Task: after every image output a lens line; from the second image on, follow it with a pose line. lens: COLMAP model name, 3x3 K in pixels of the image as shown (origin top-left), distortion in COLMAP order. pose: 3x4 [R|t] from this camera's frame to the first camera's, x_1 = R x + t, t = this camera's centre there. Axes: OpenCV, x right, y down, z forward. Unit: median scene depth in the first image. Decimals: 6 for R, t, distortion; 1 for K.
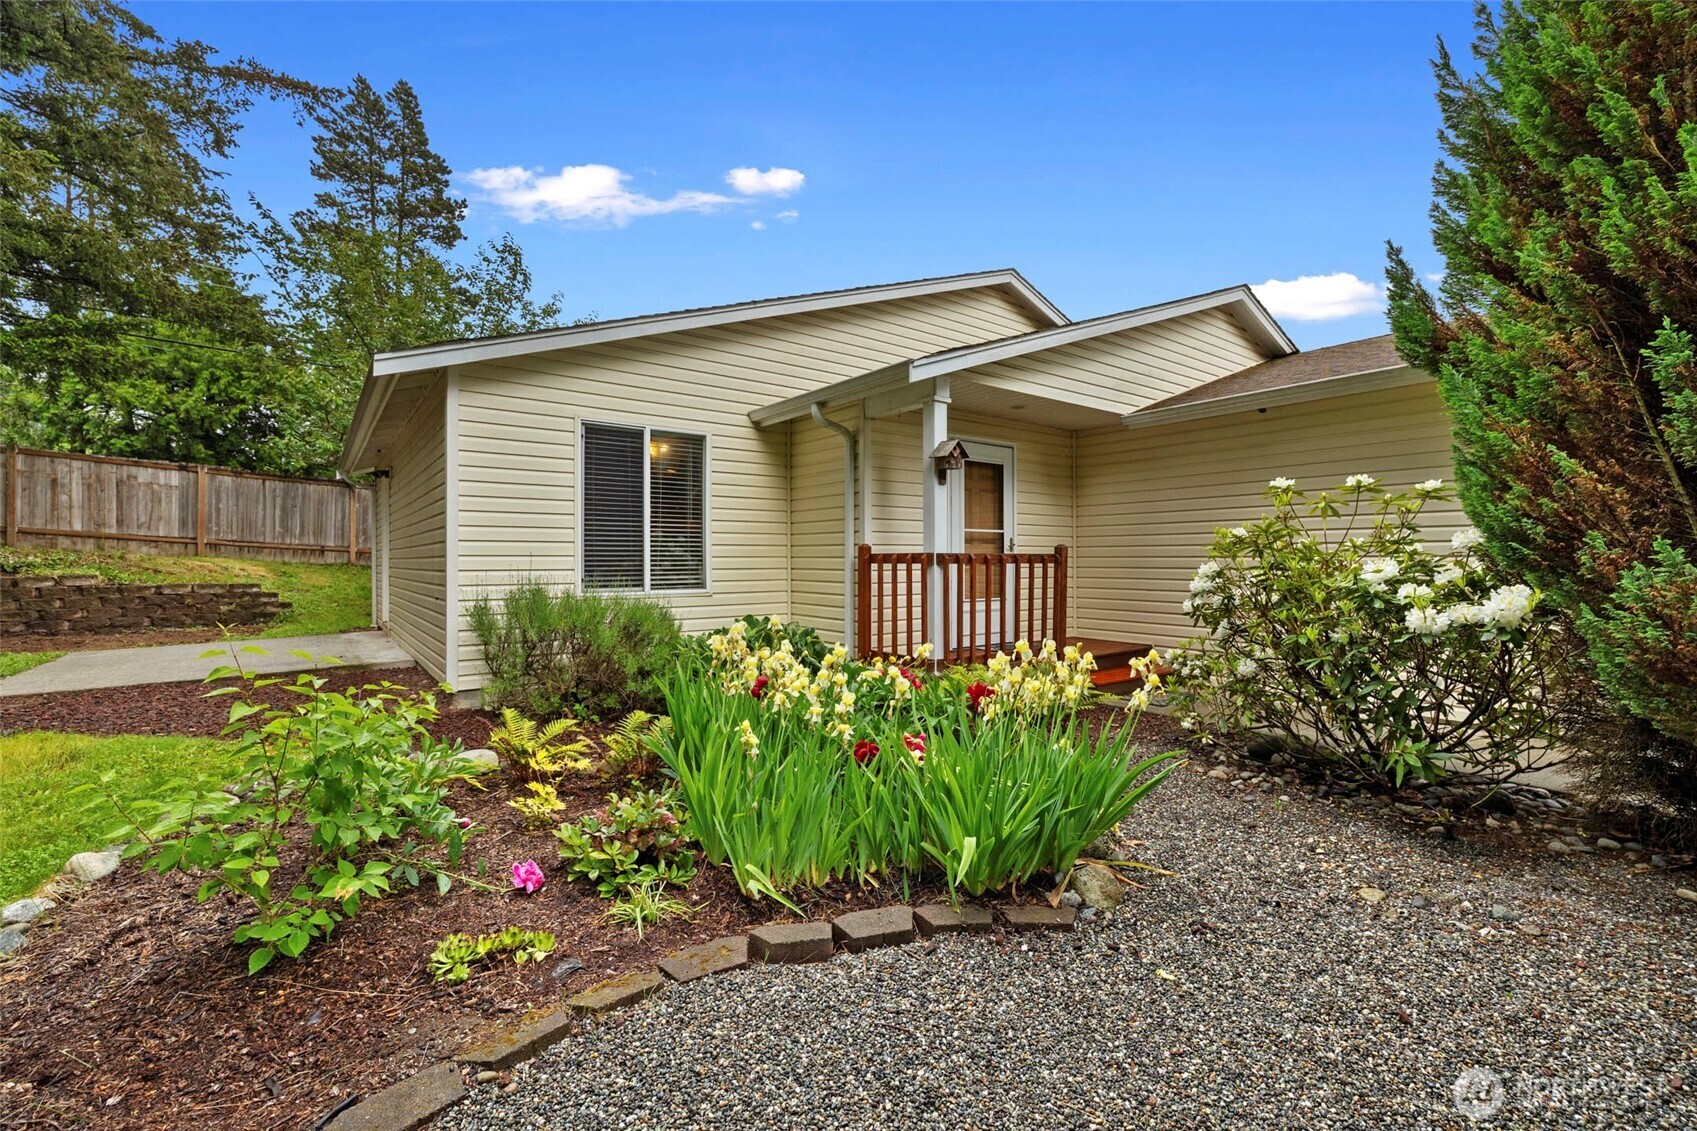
lens RADIAL K [[712.5, 0, 845.6], [0, 712.5, 563.2], [0, 0, 1]] dist [0.001364, 0.000057]
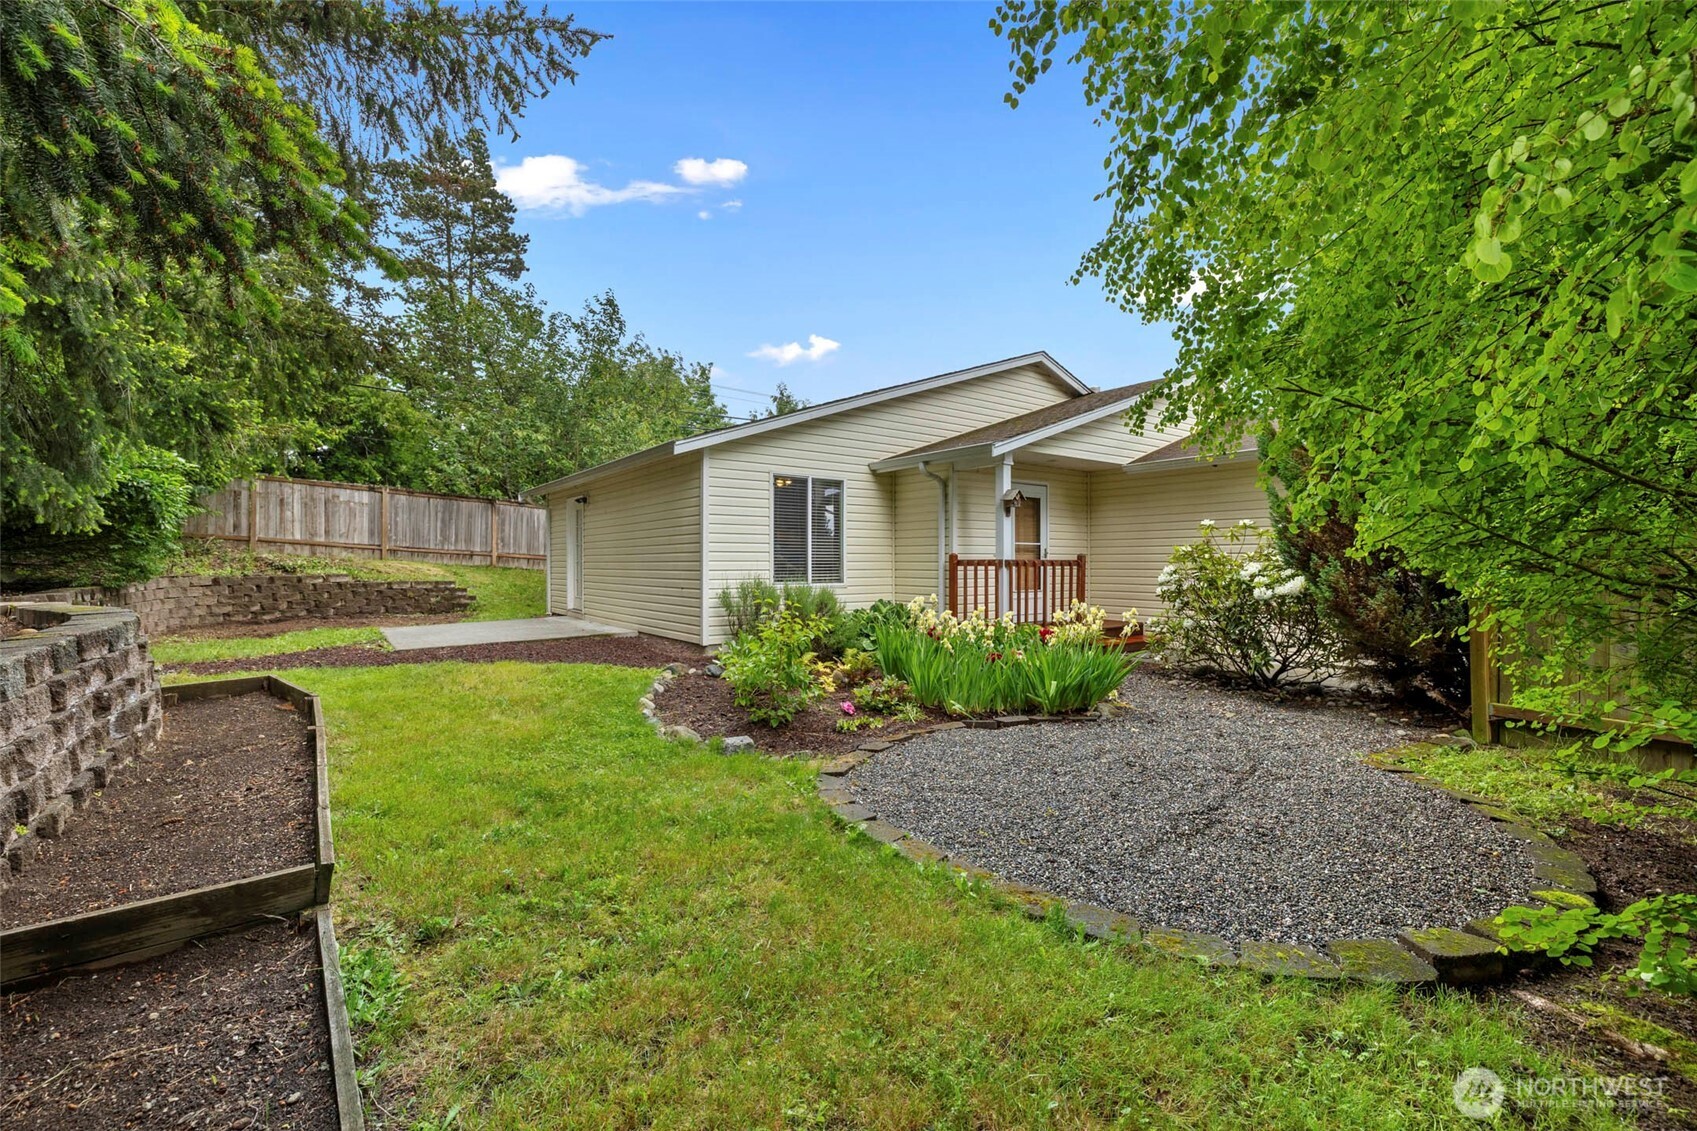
lens RADIAL K [[712.5, 0, 850.0], [0, 712.5, 563.5], [0, 0, 1]] dist [0.001364, 0.000057]
pose [[0.999998, 0.001448, -0.001078, -0.181383], [-0.001452, 0.999991, -0.003865, 0.000824], [0.001072, 0.003866, 0.999992, -0.496928]]
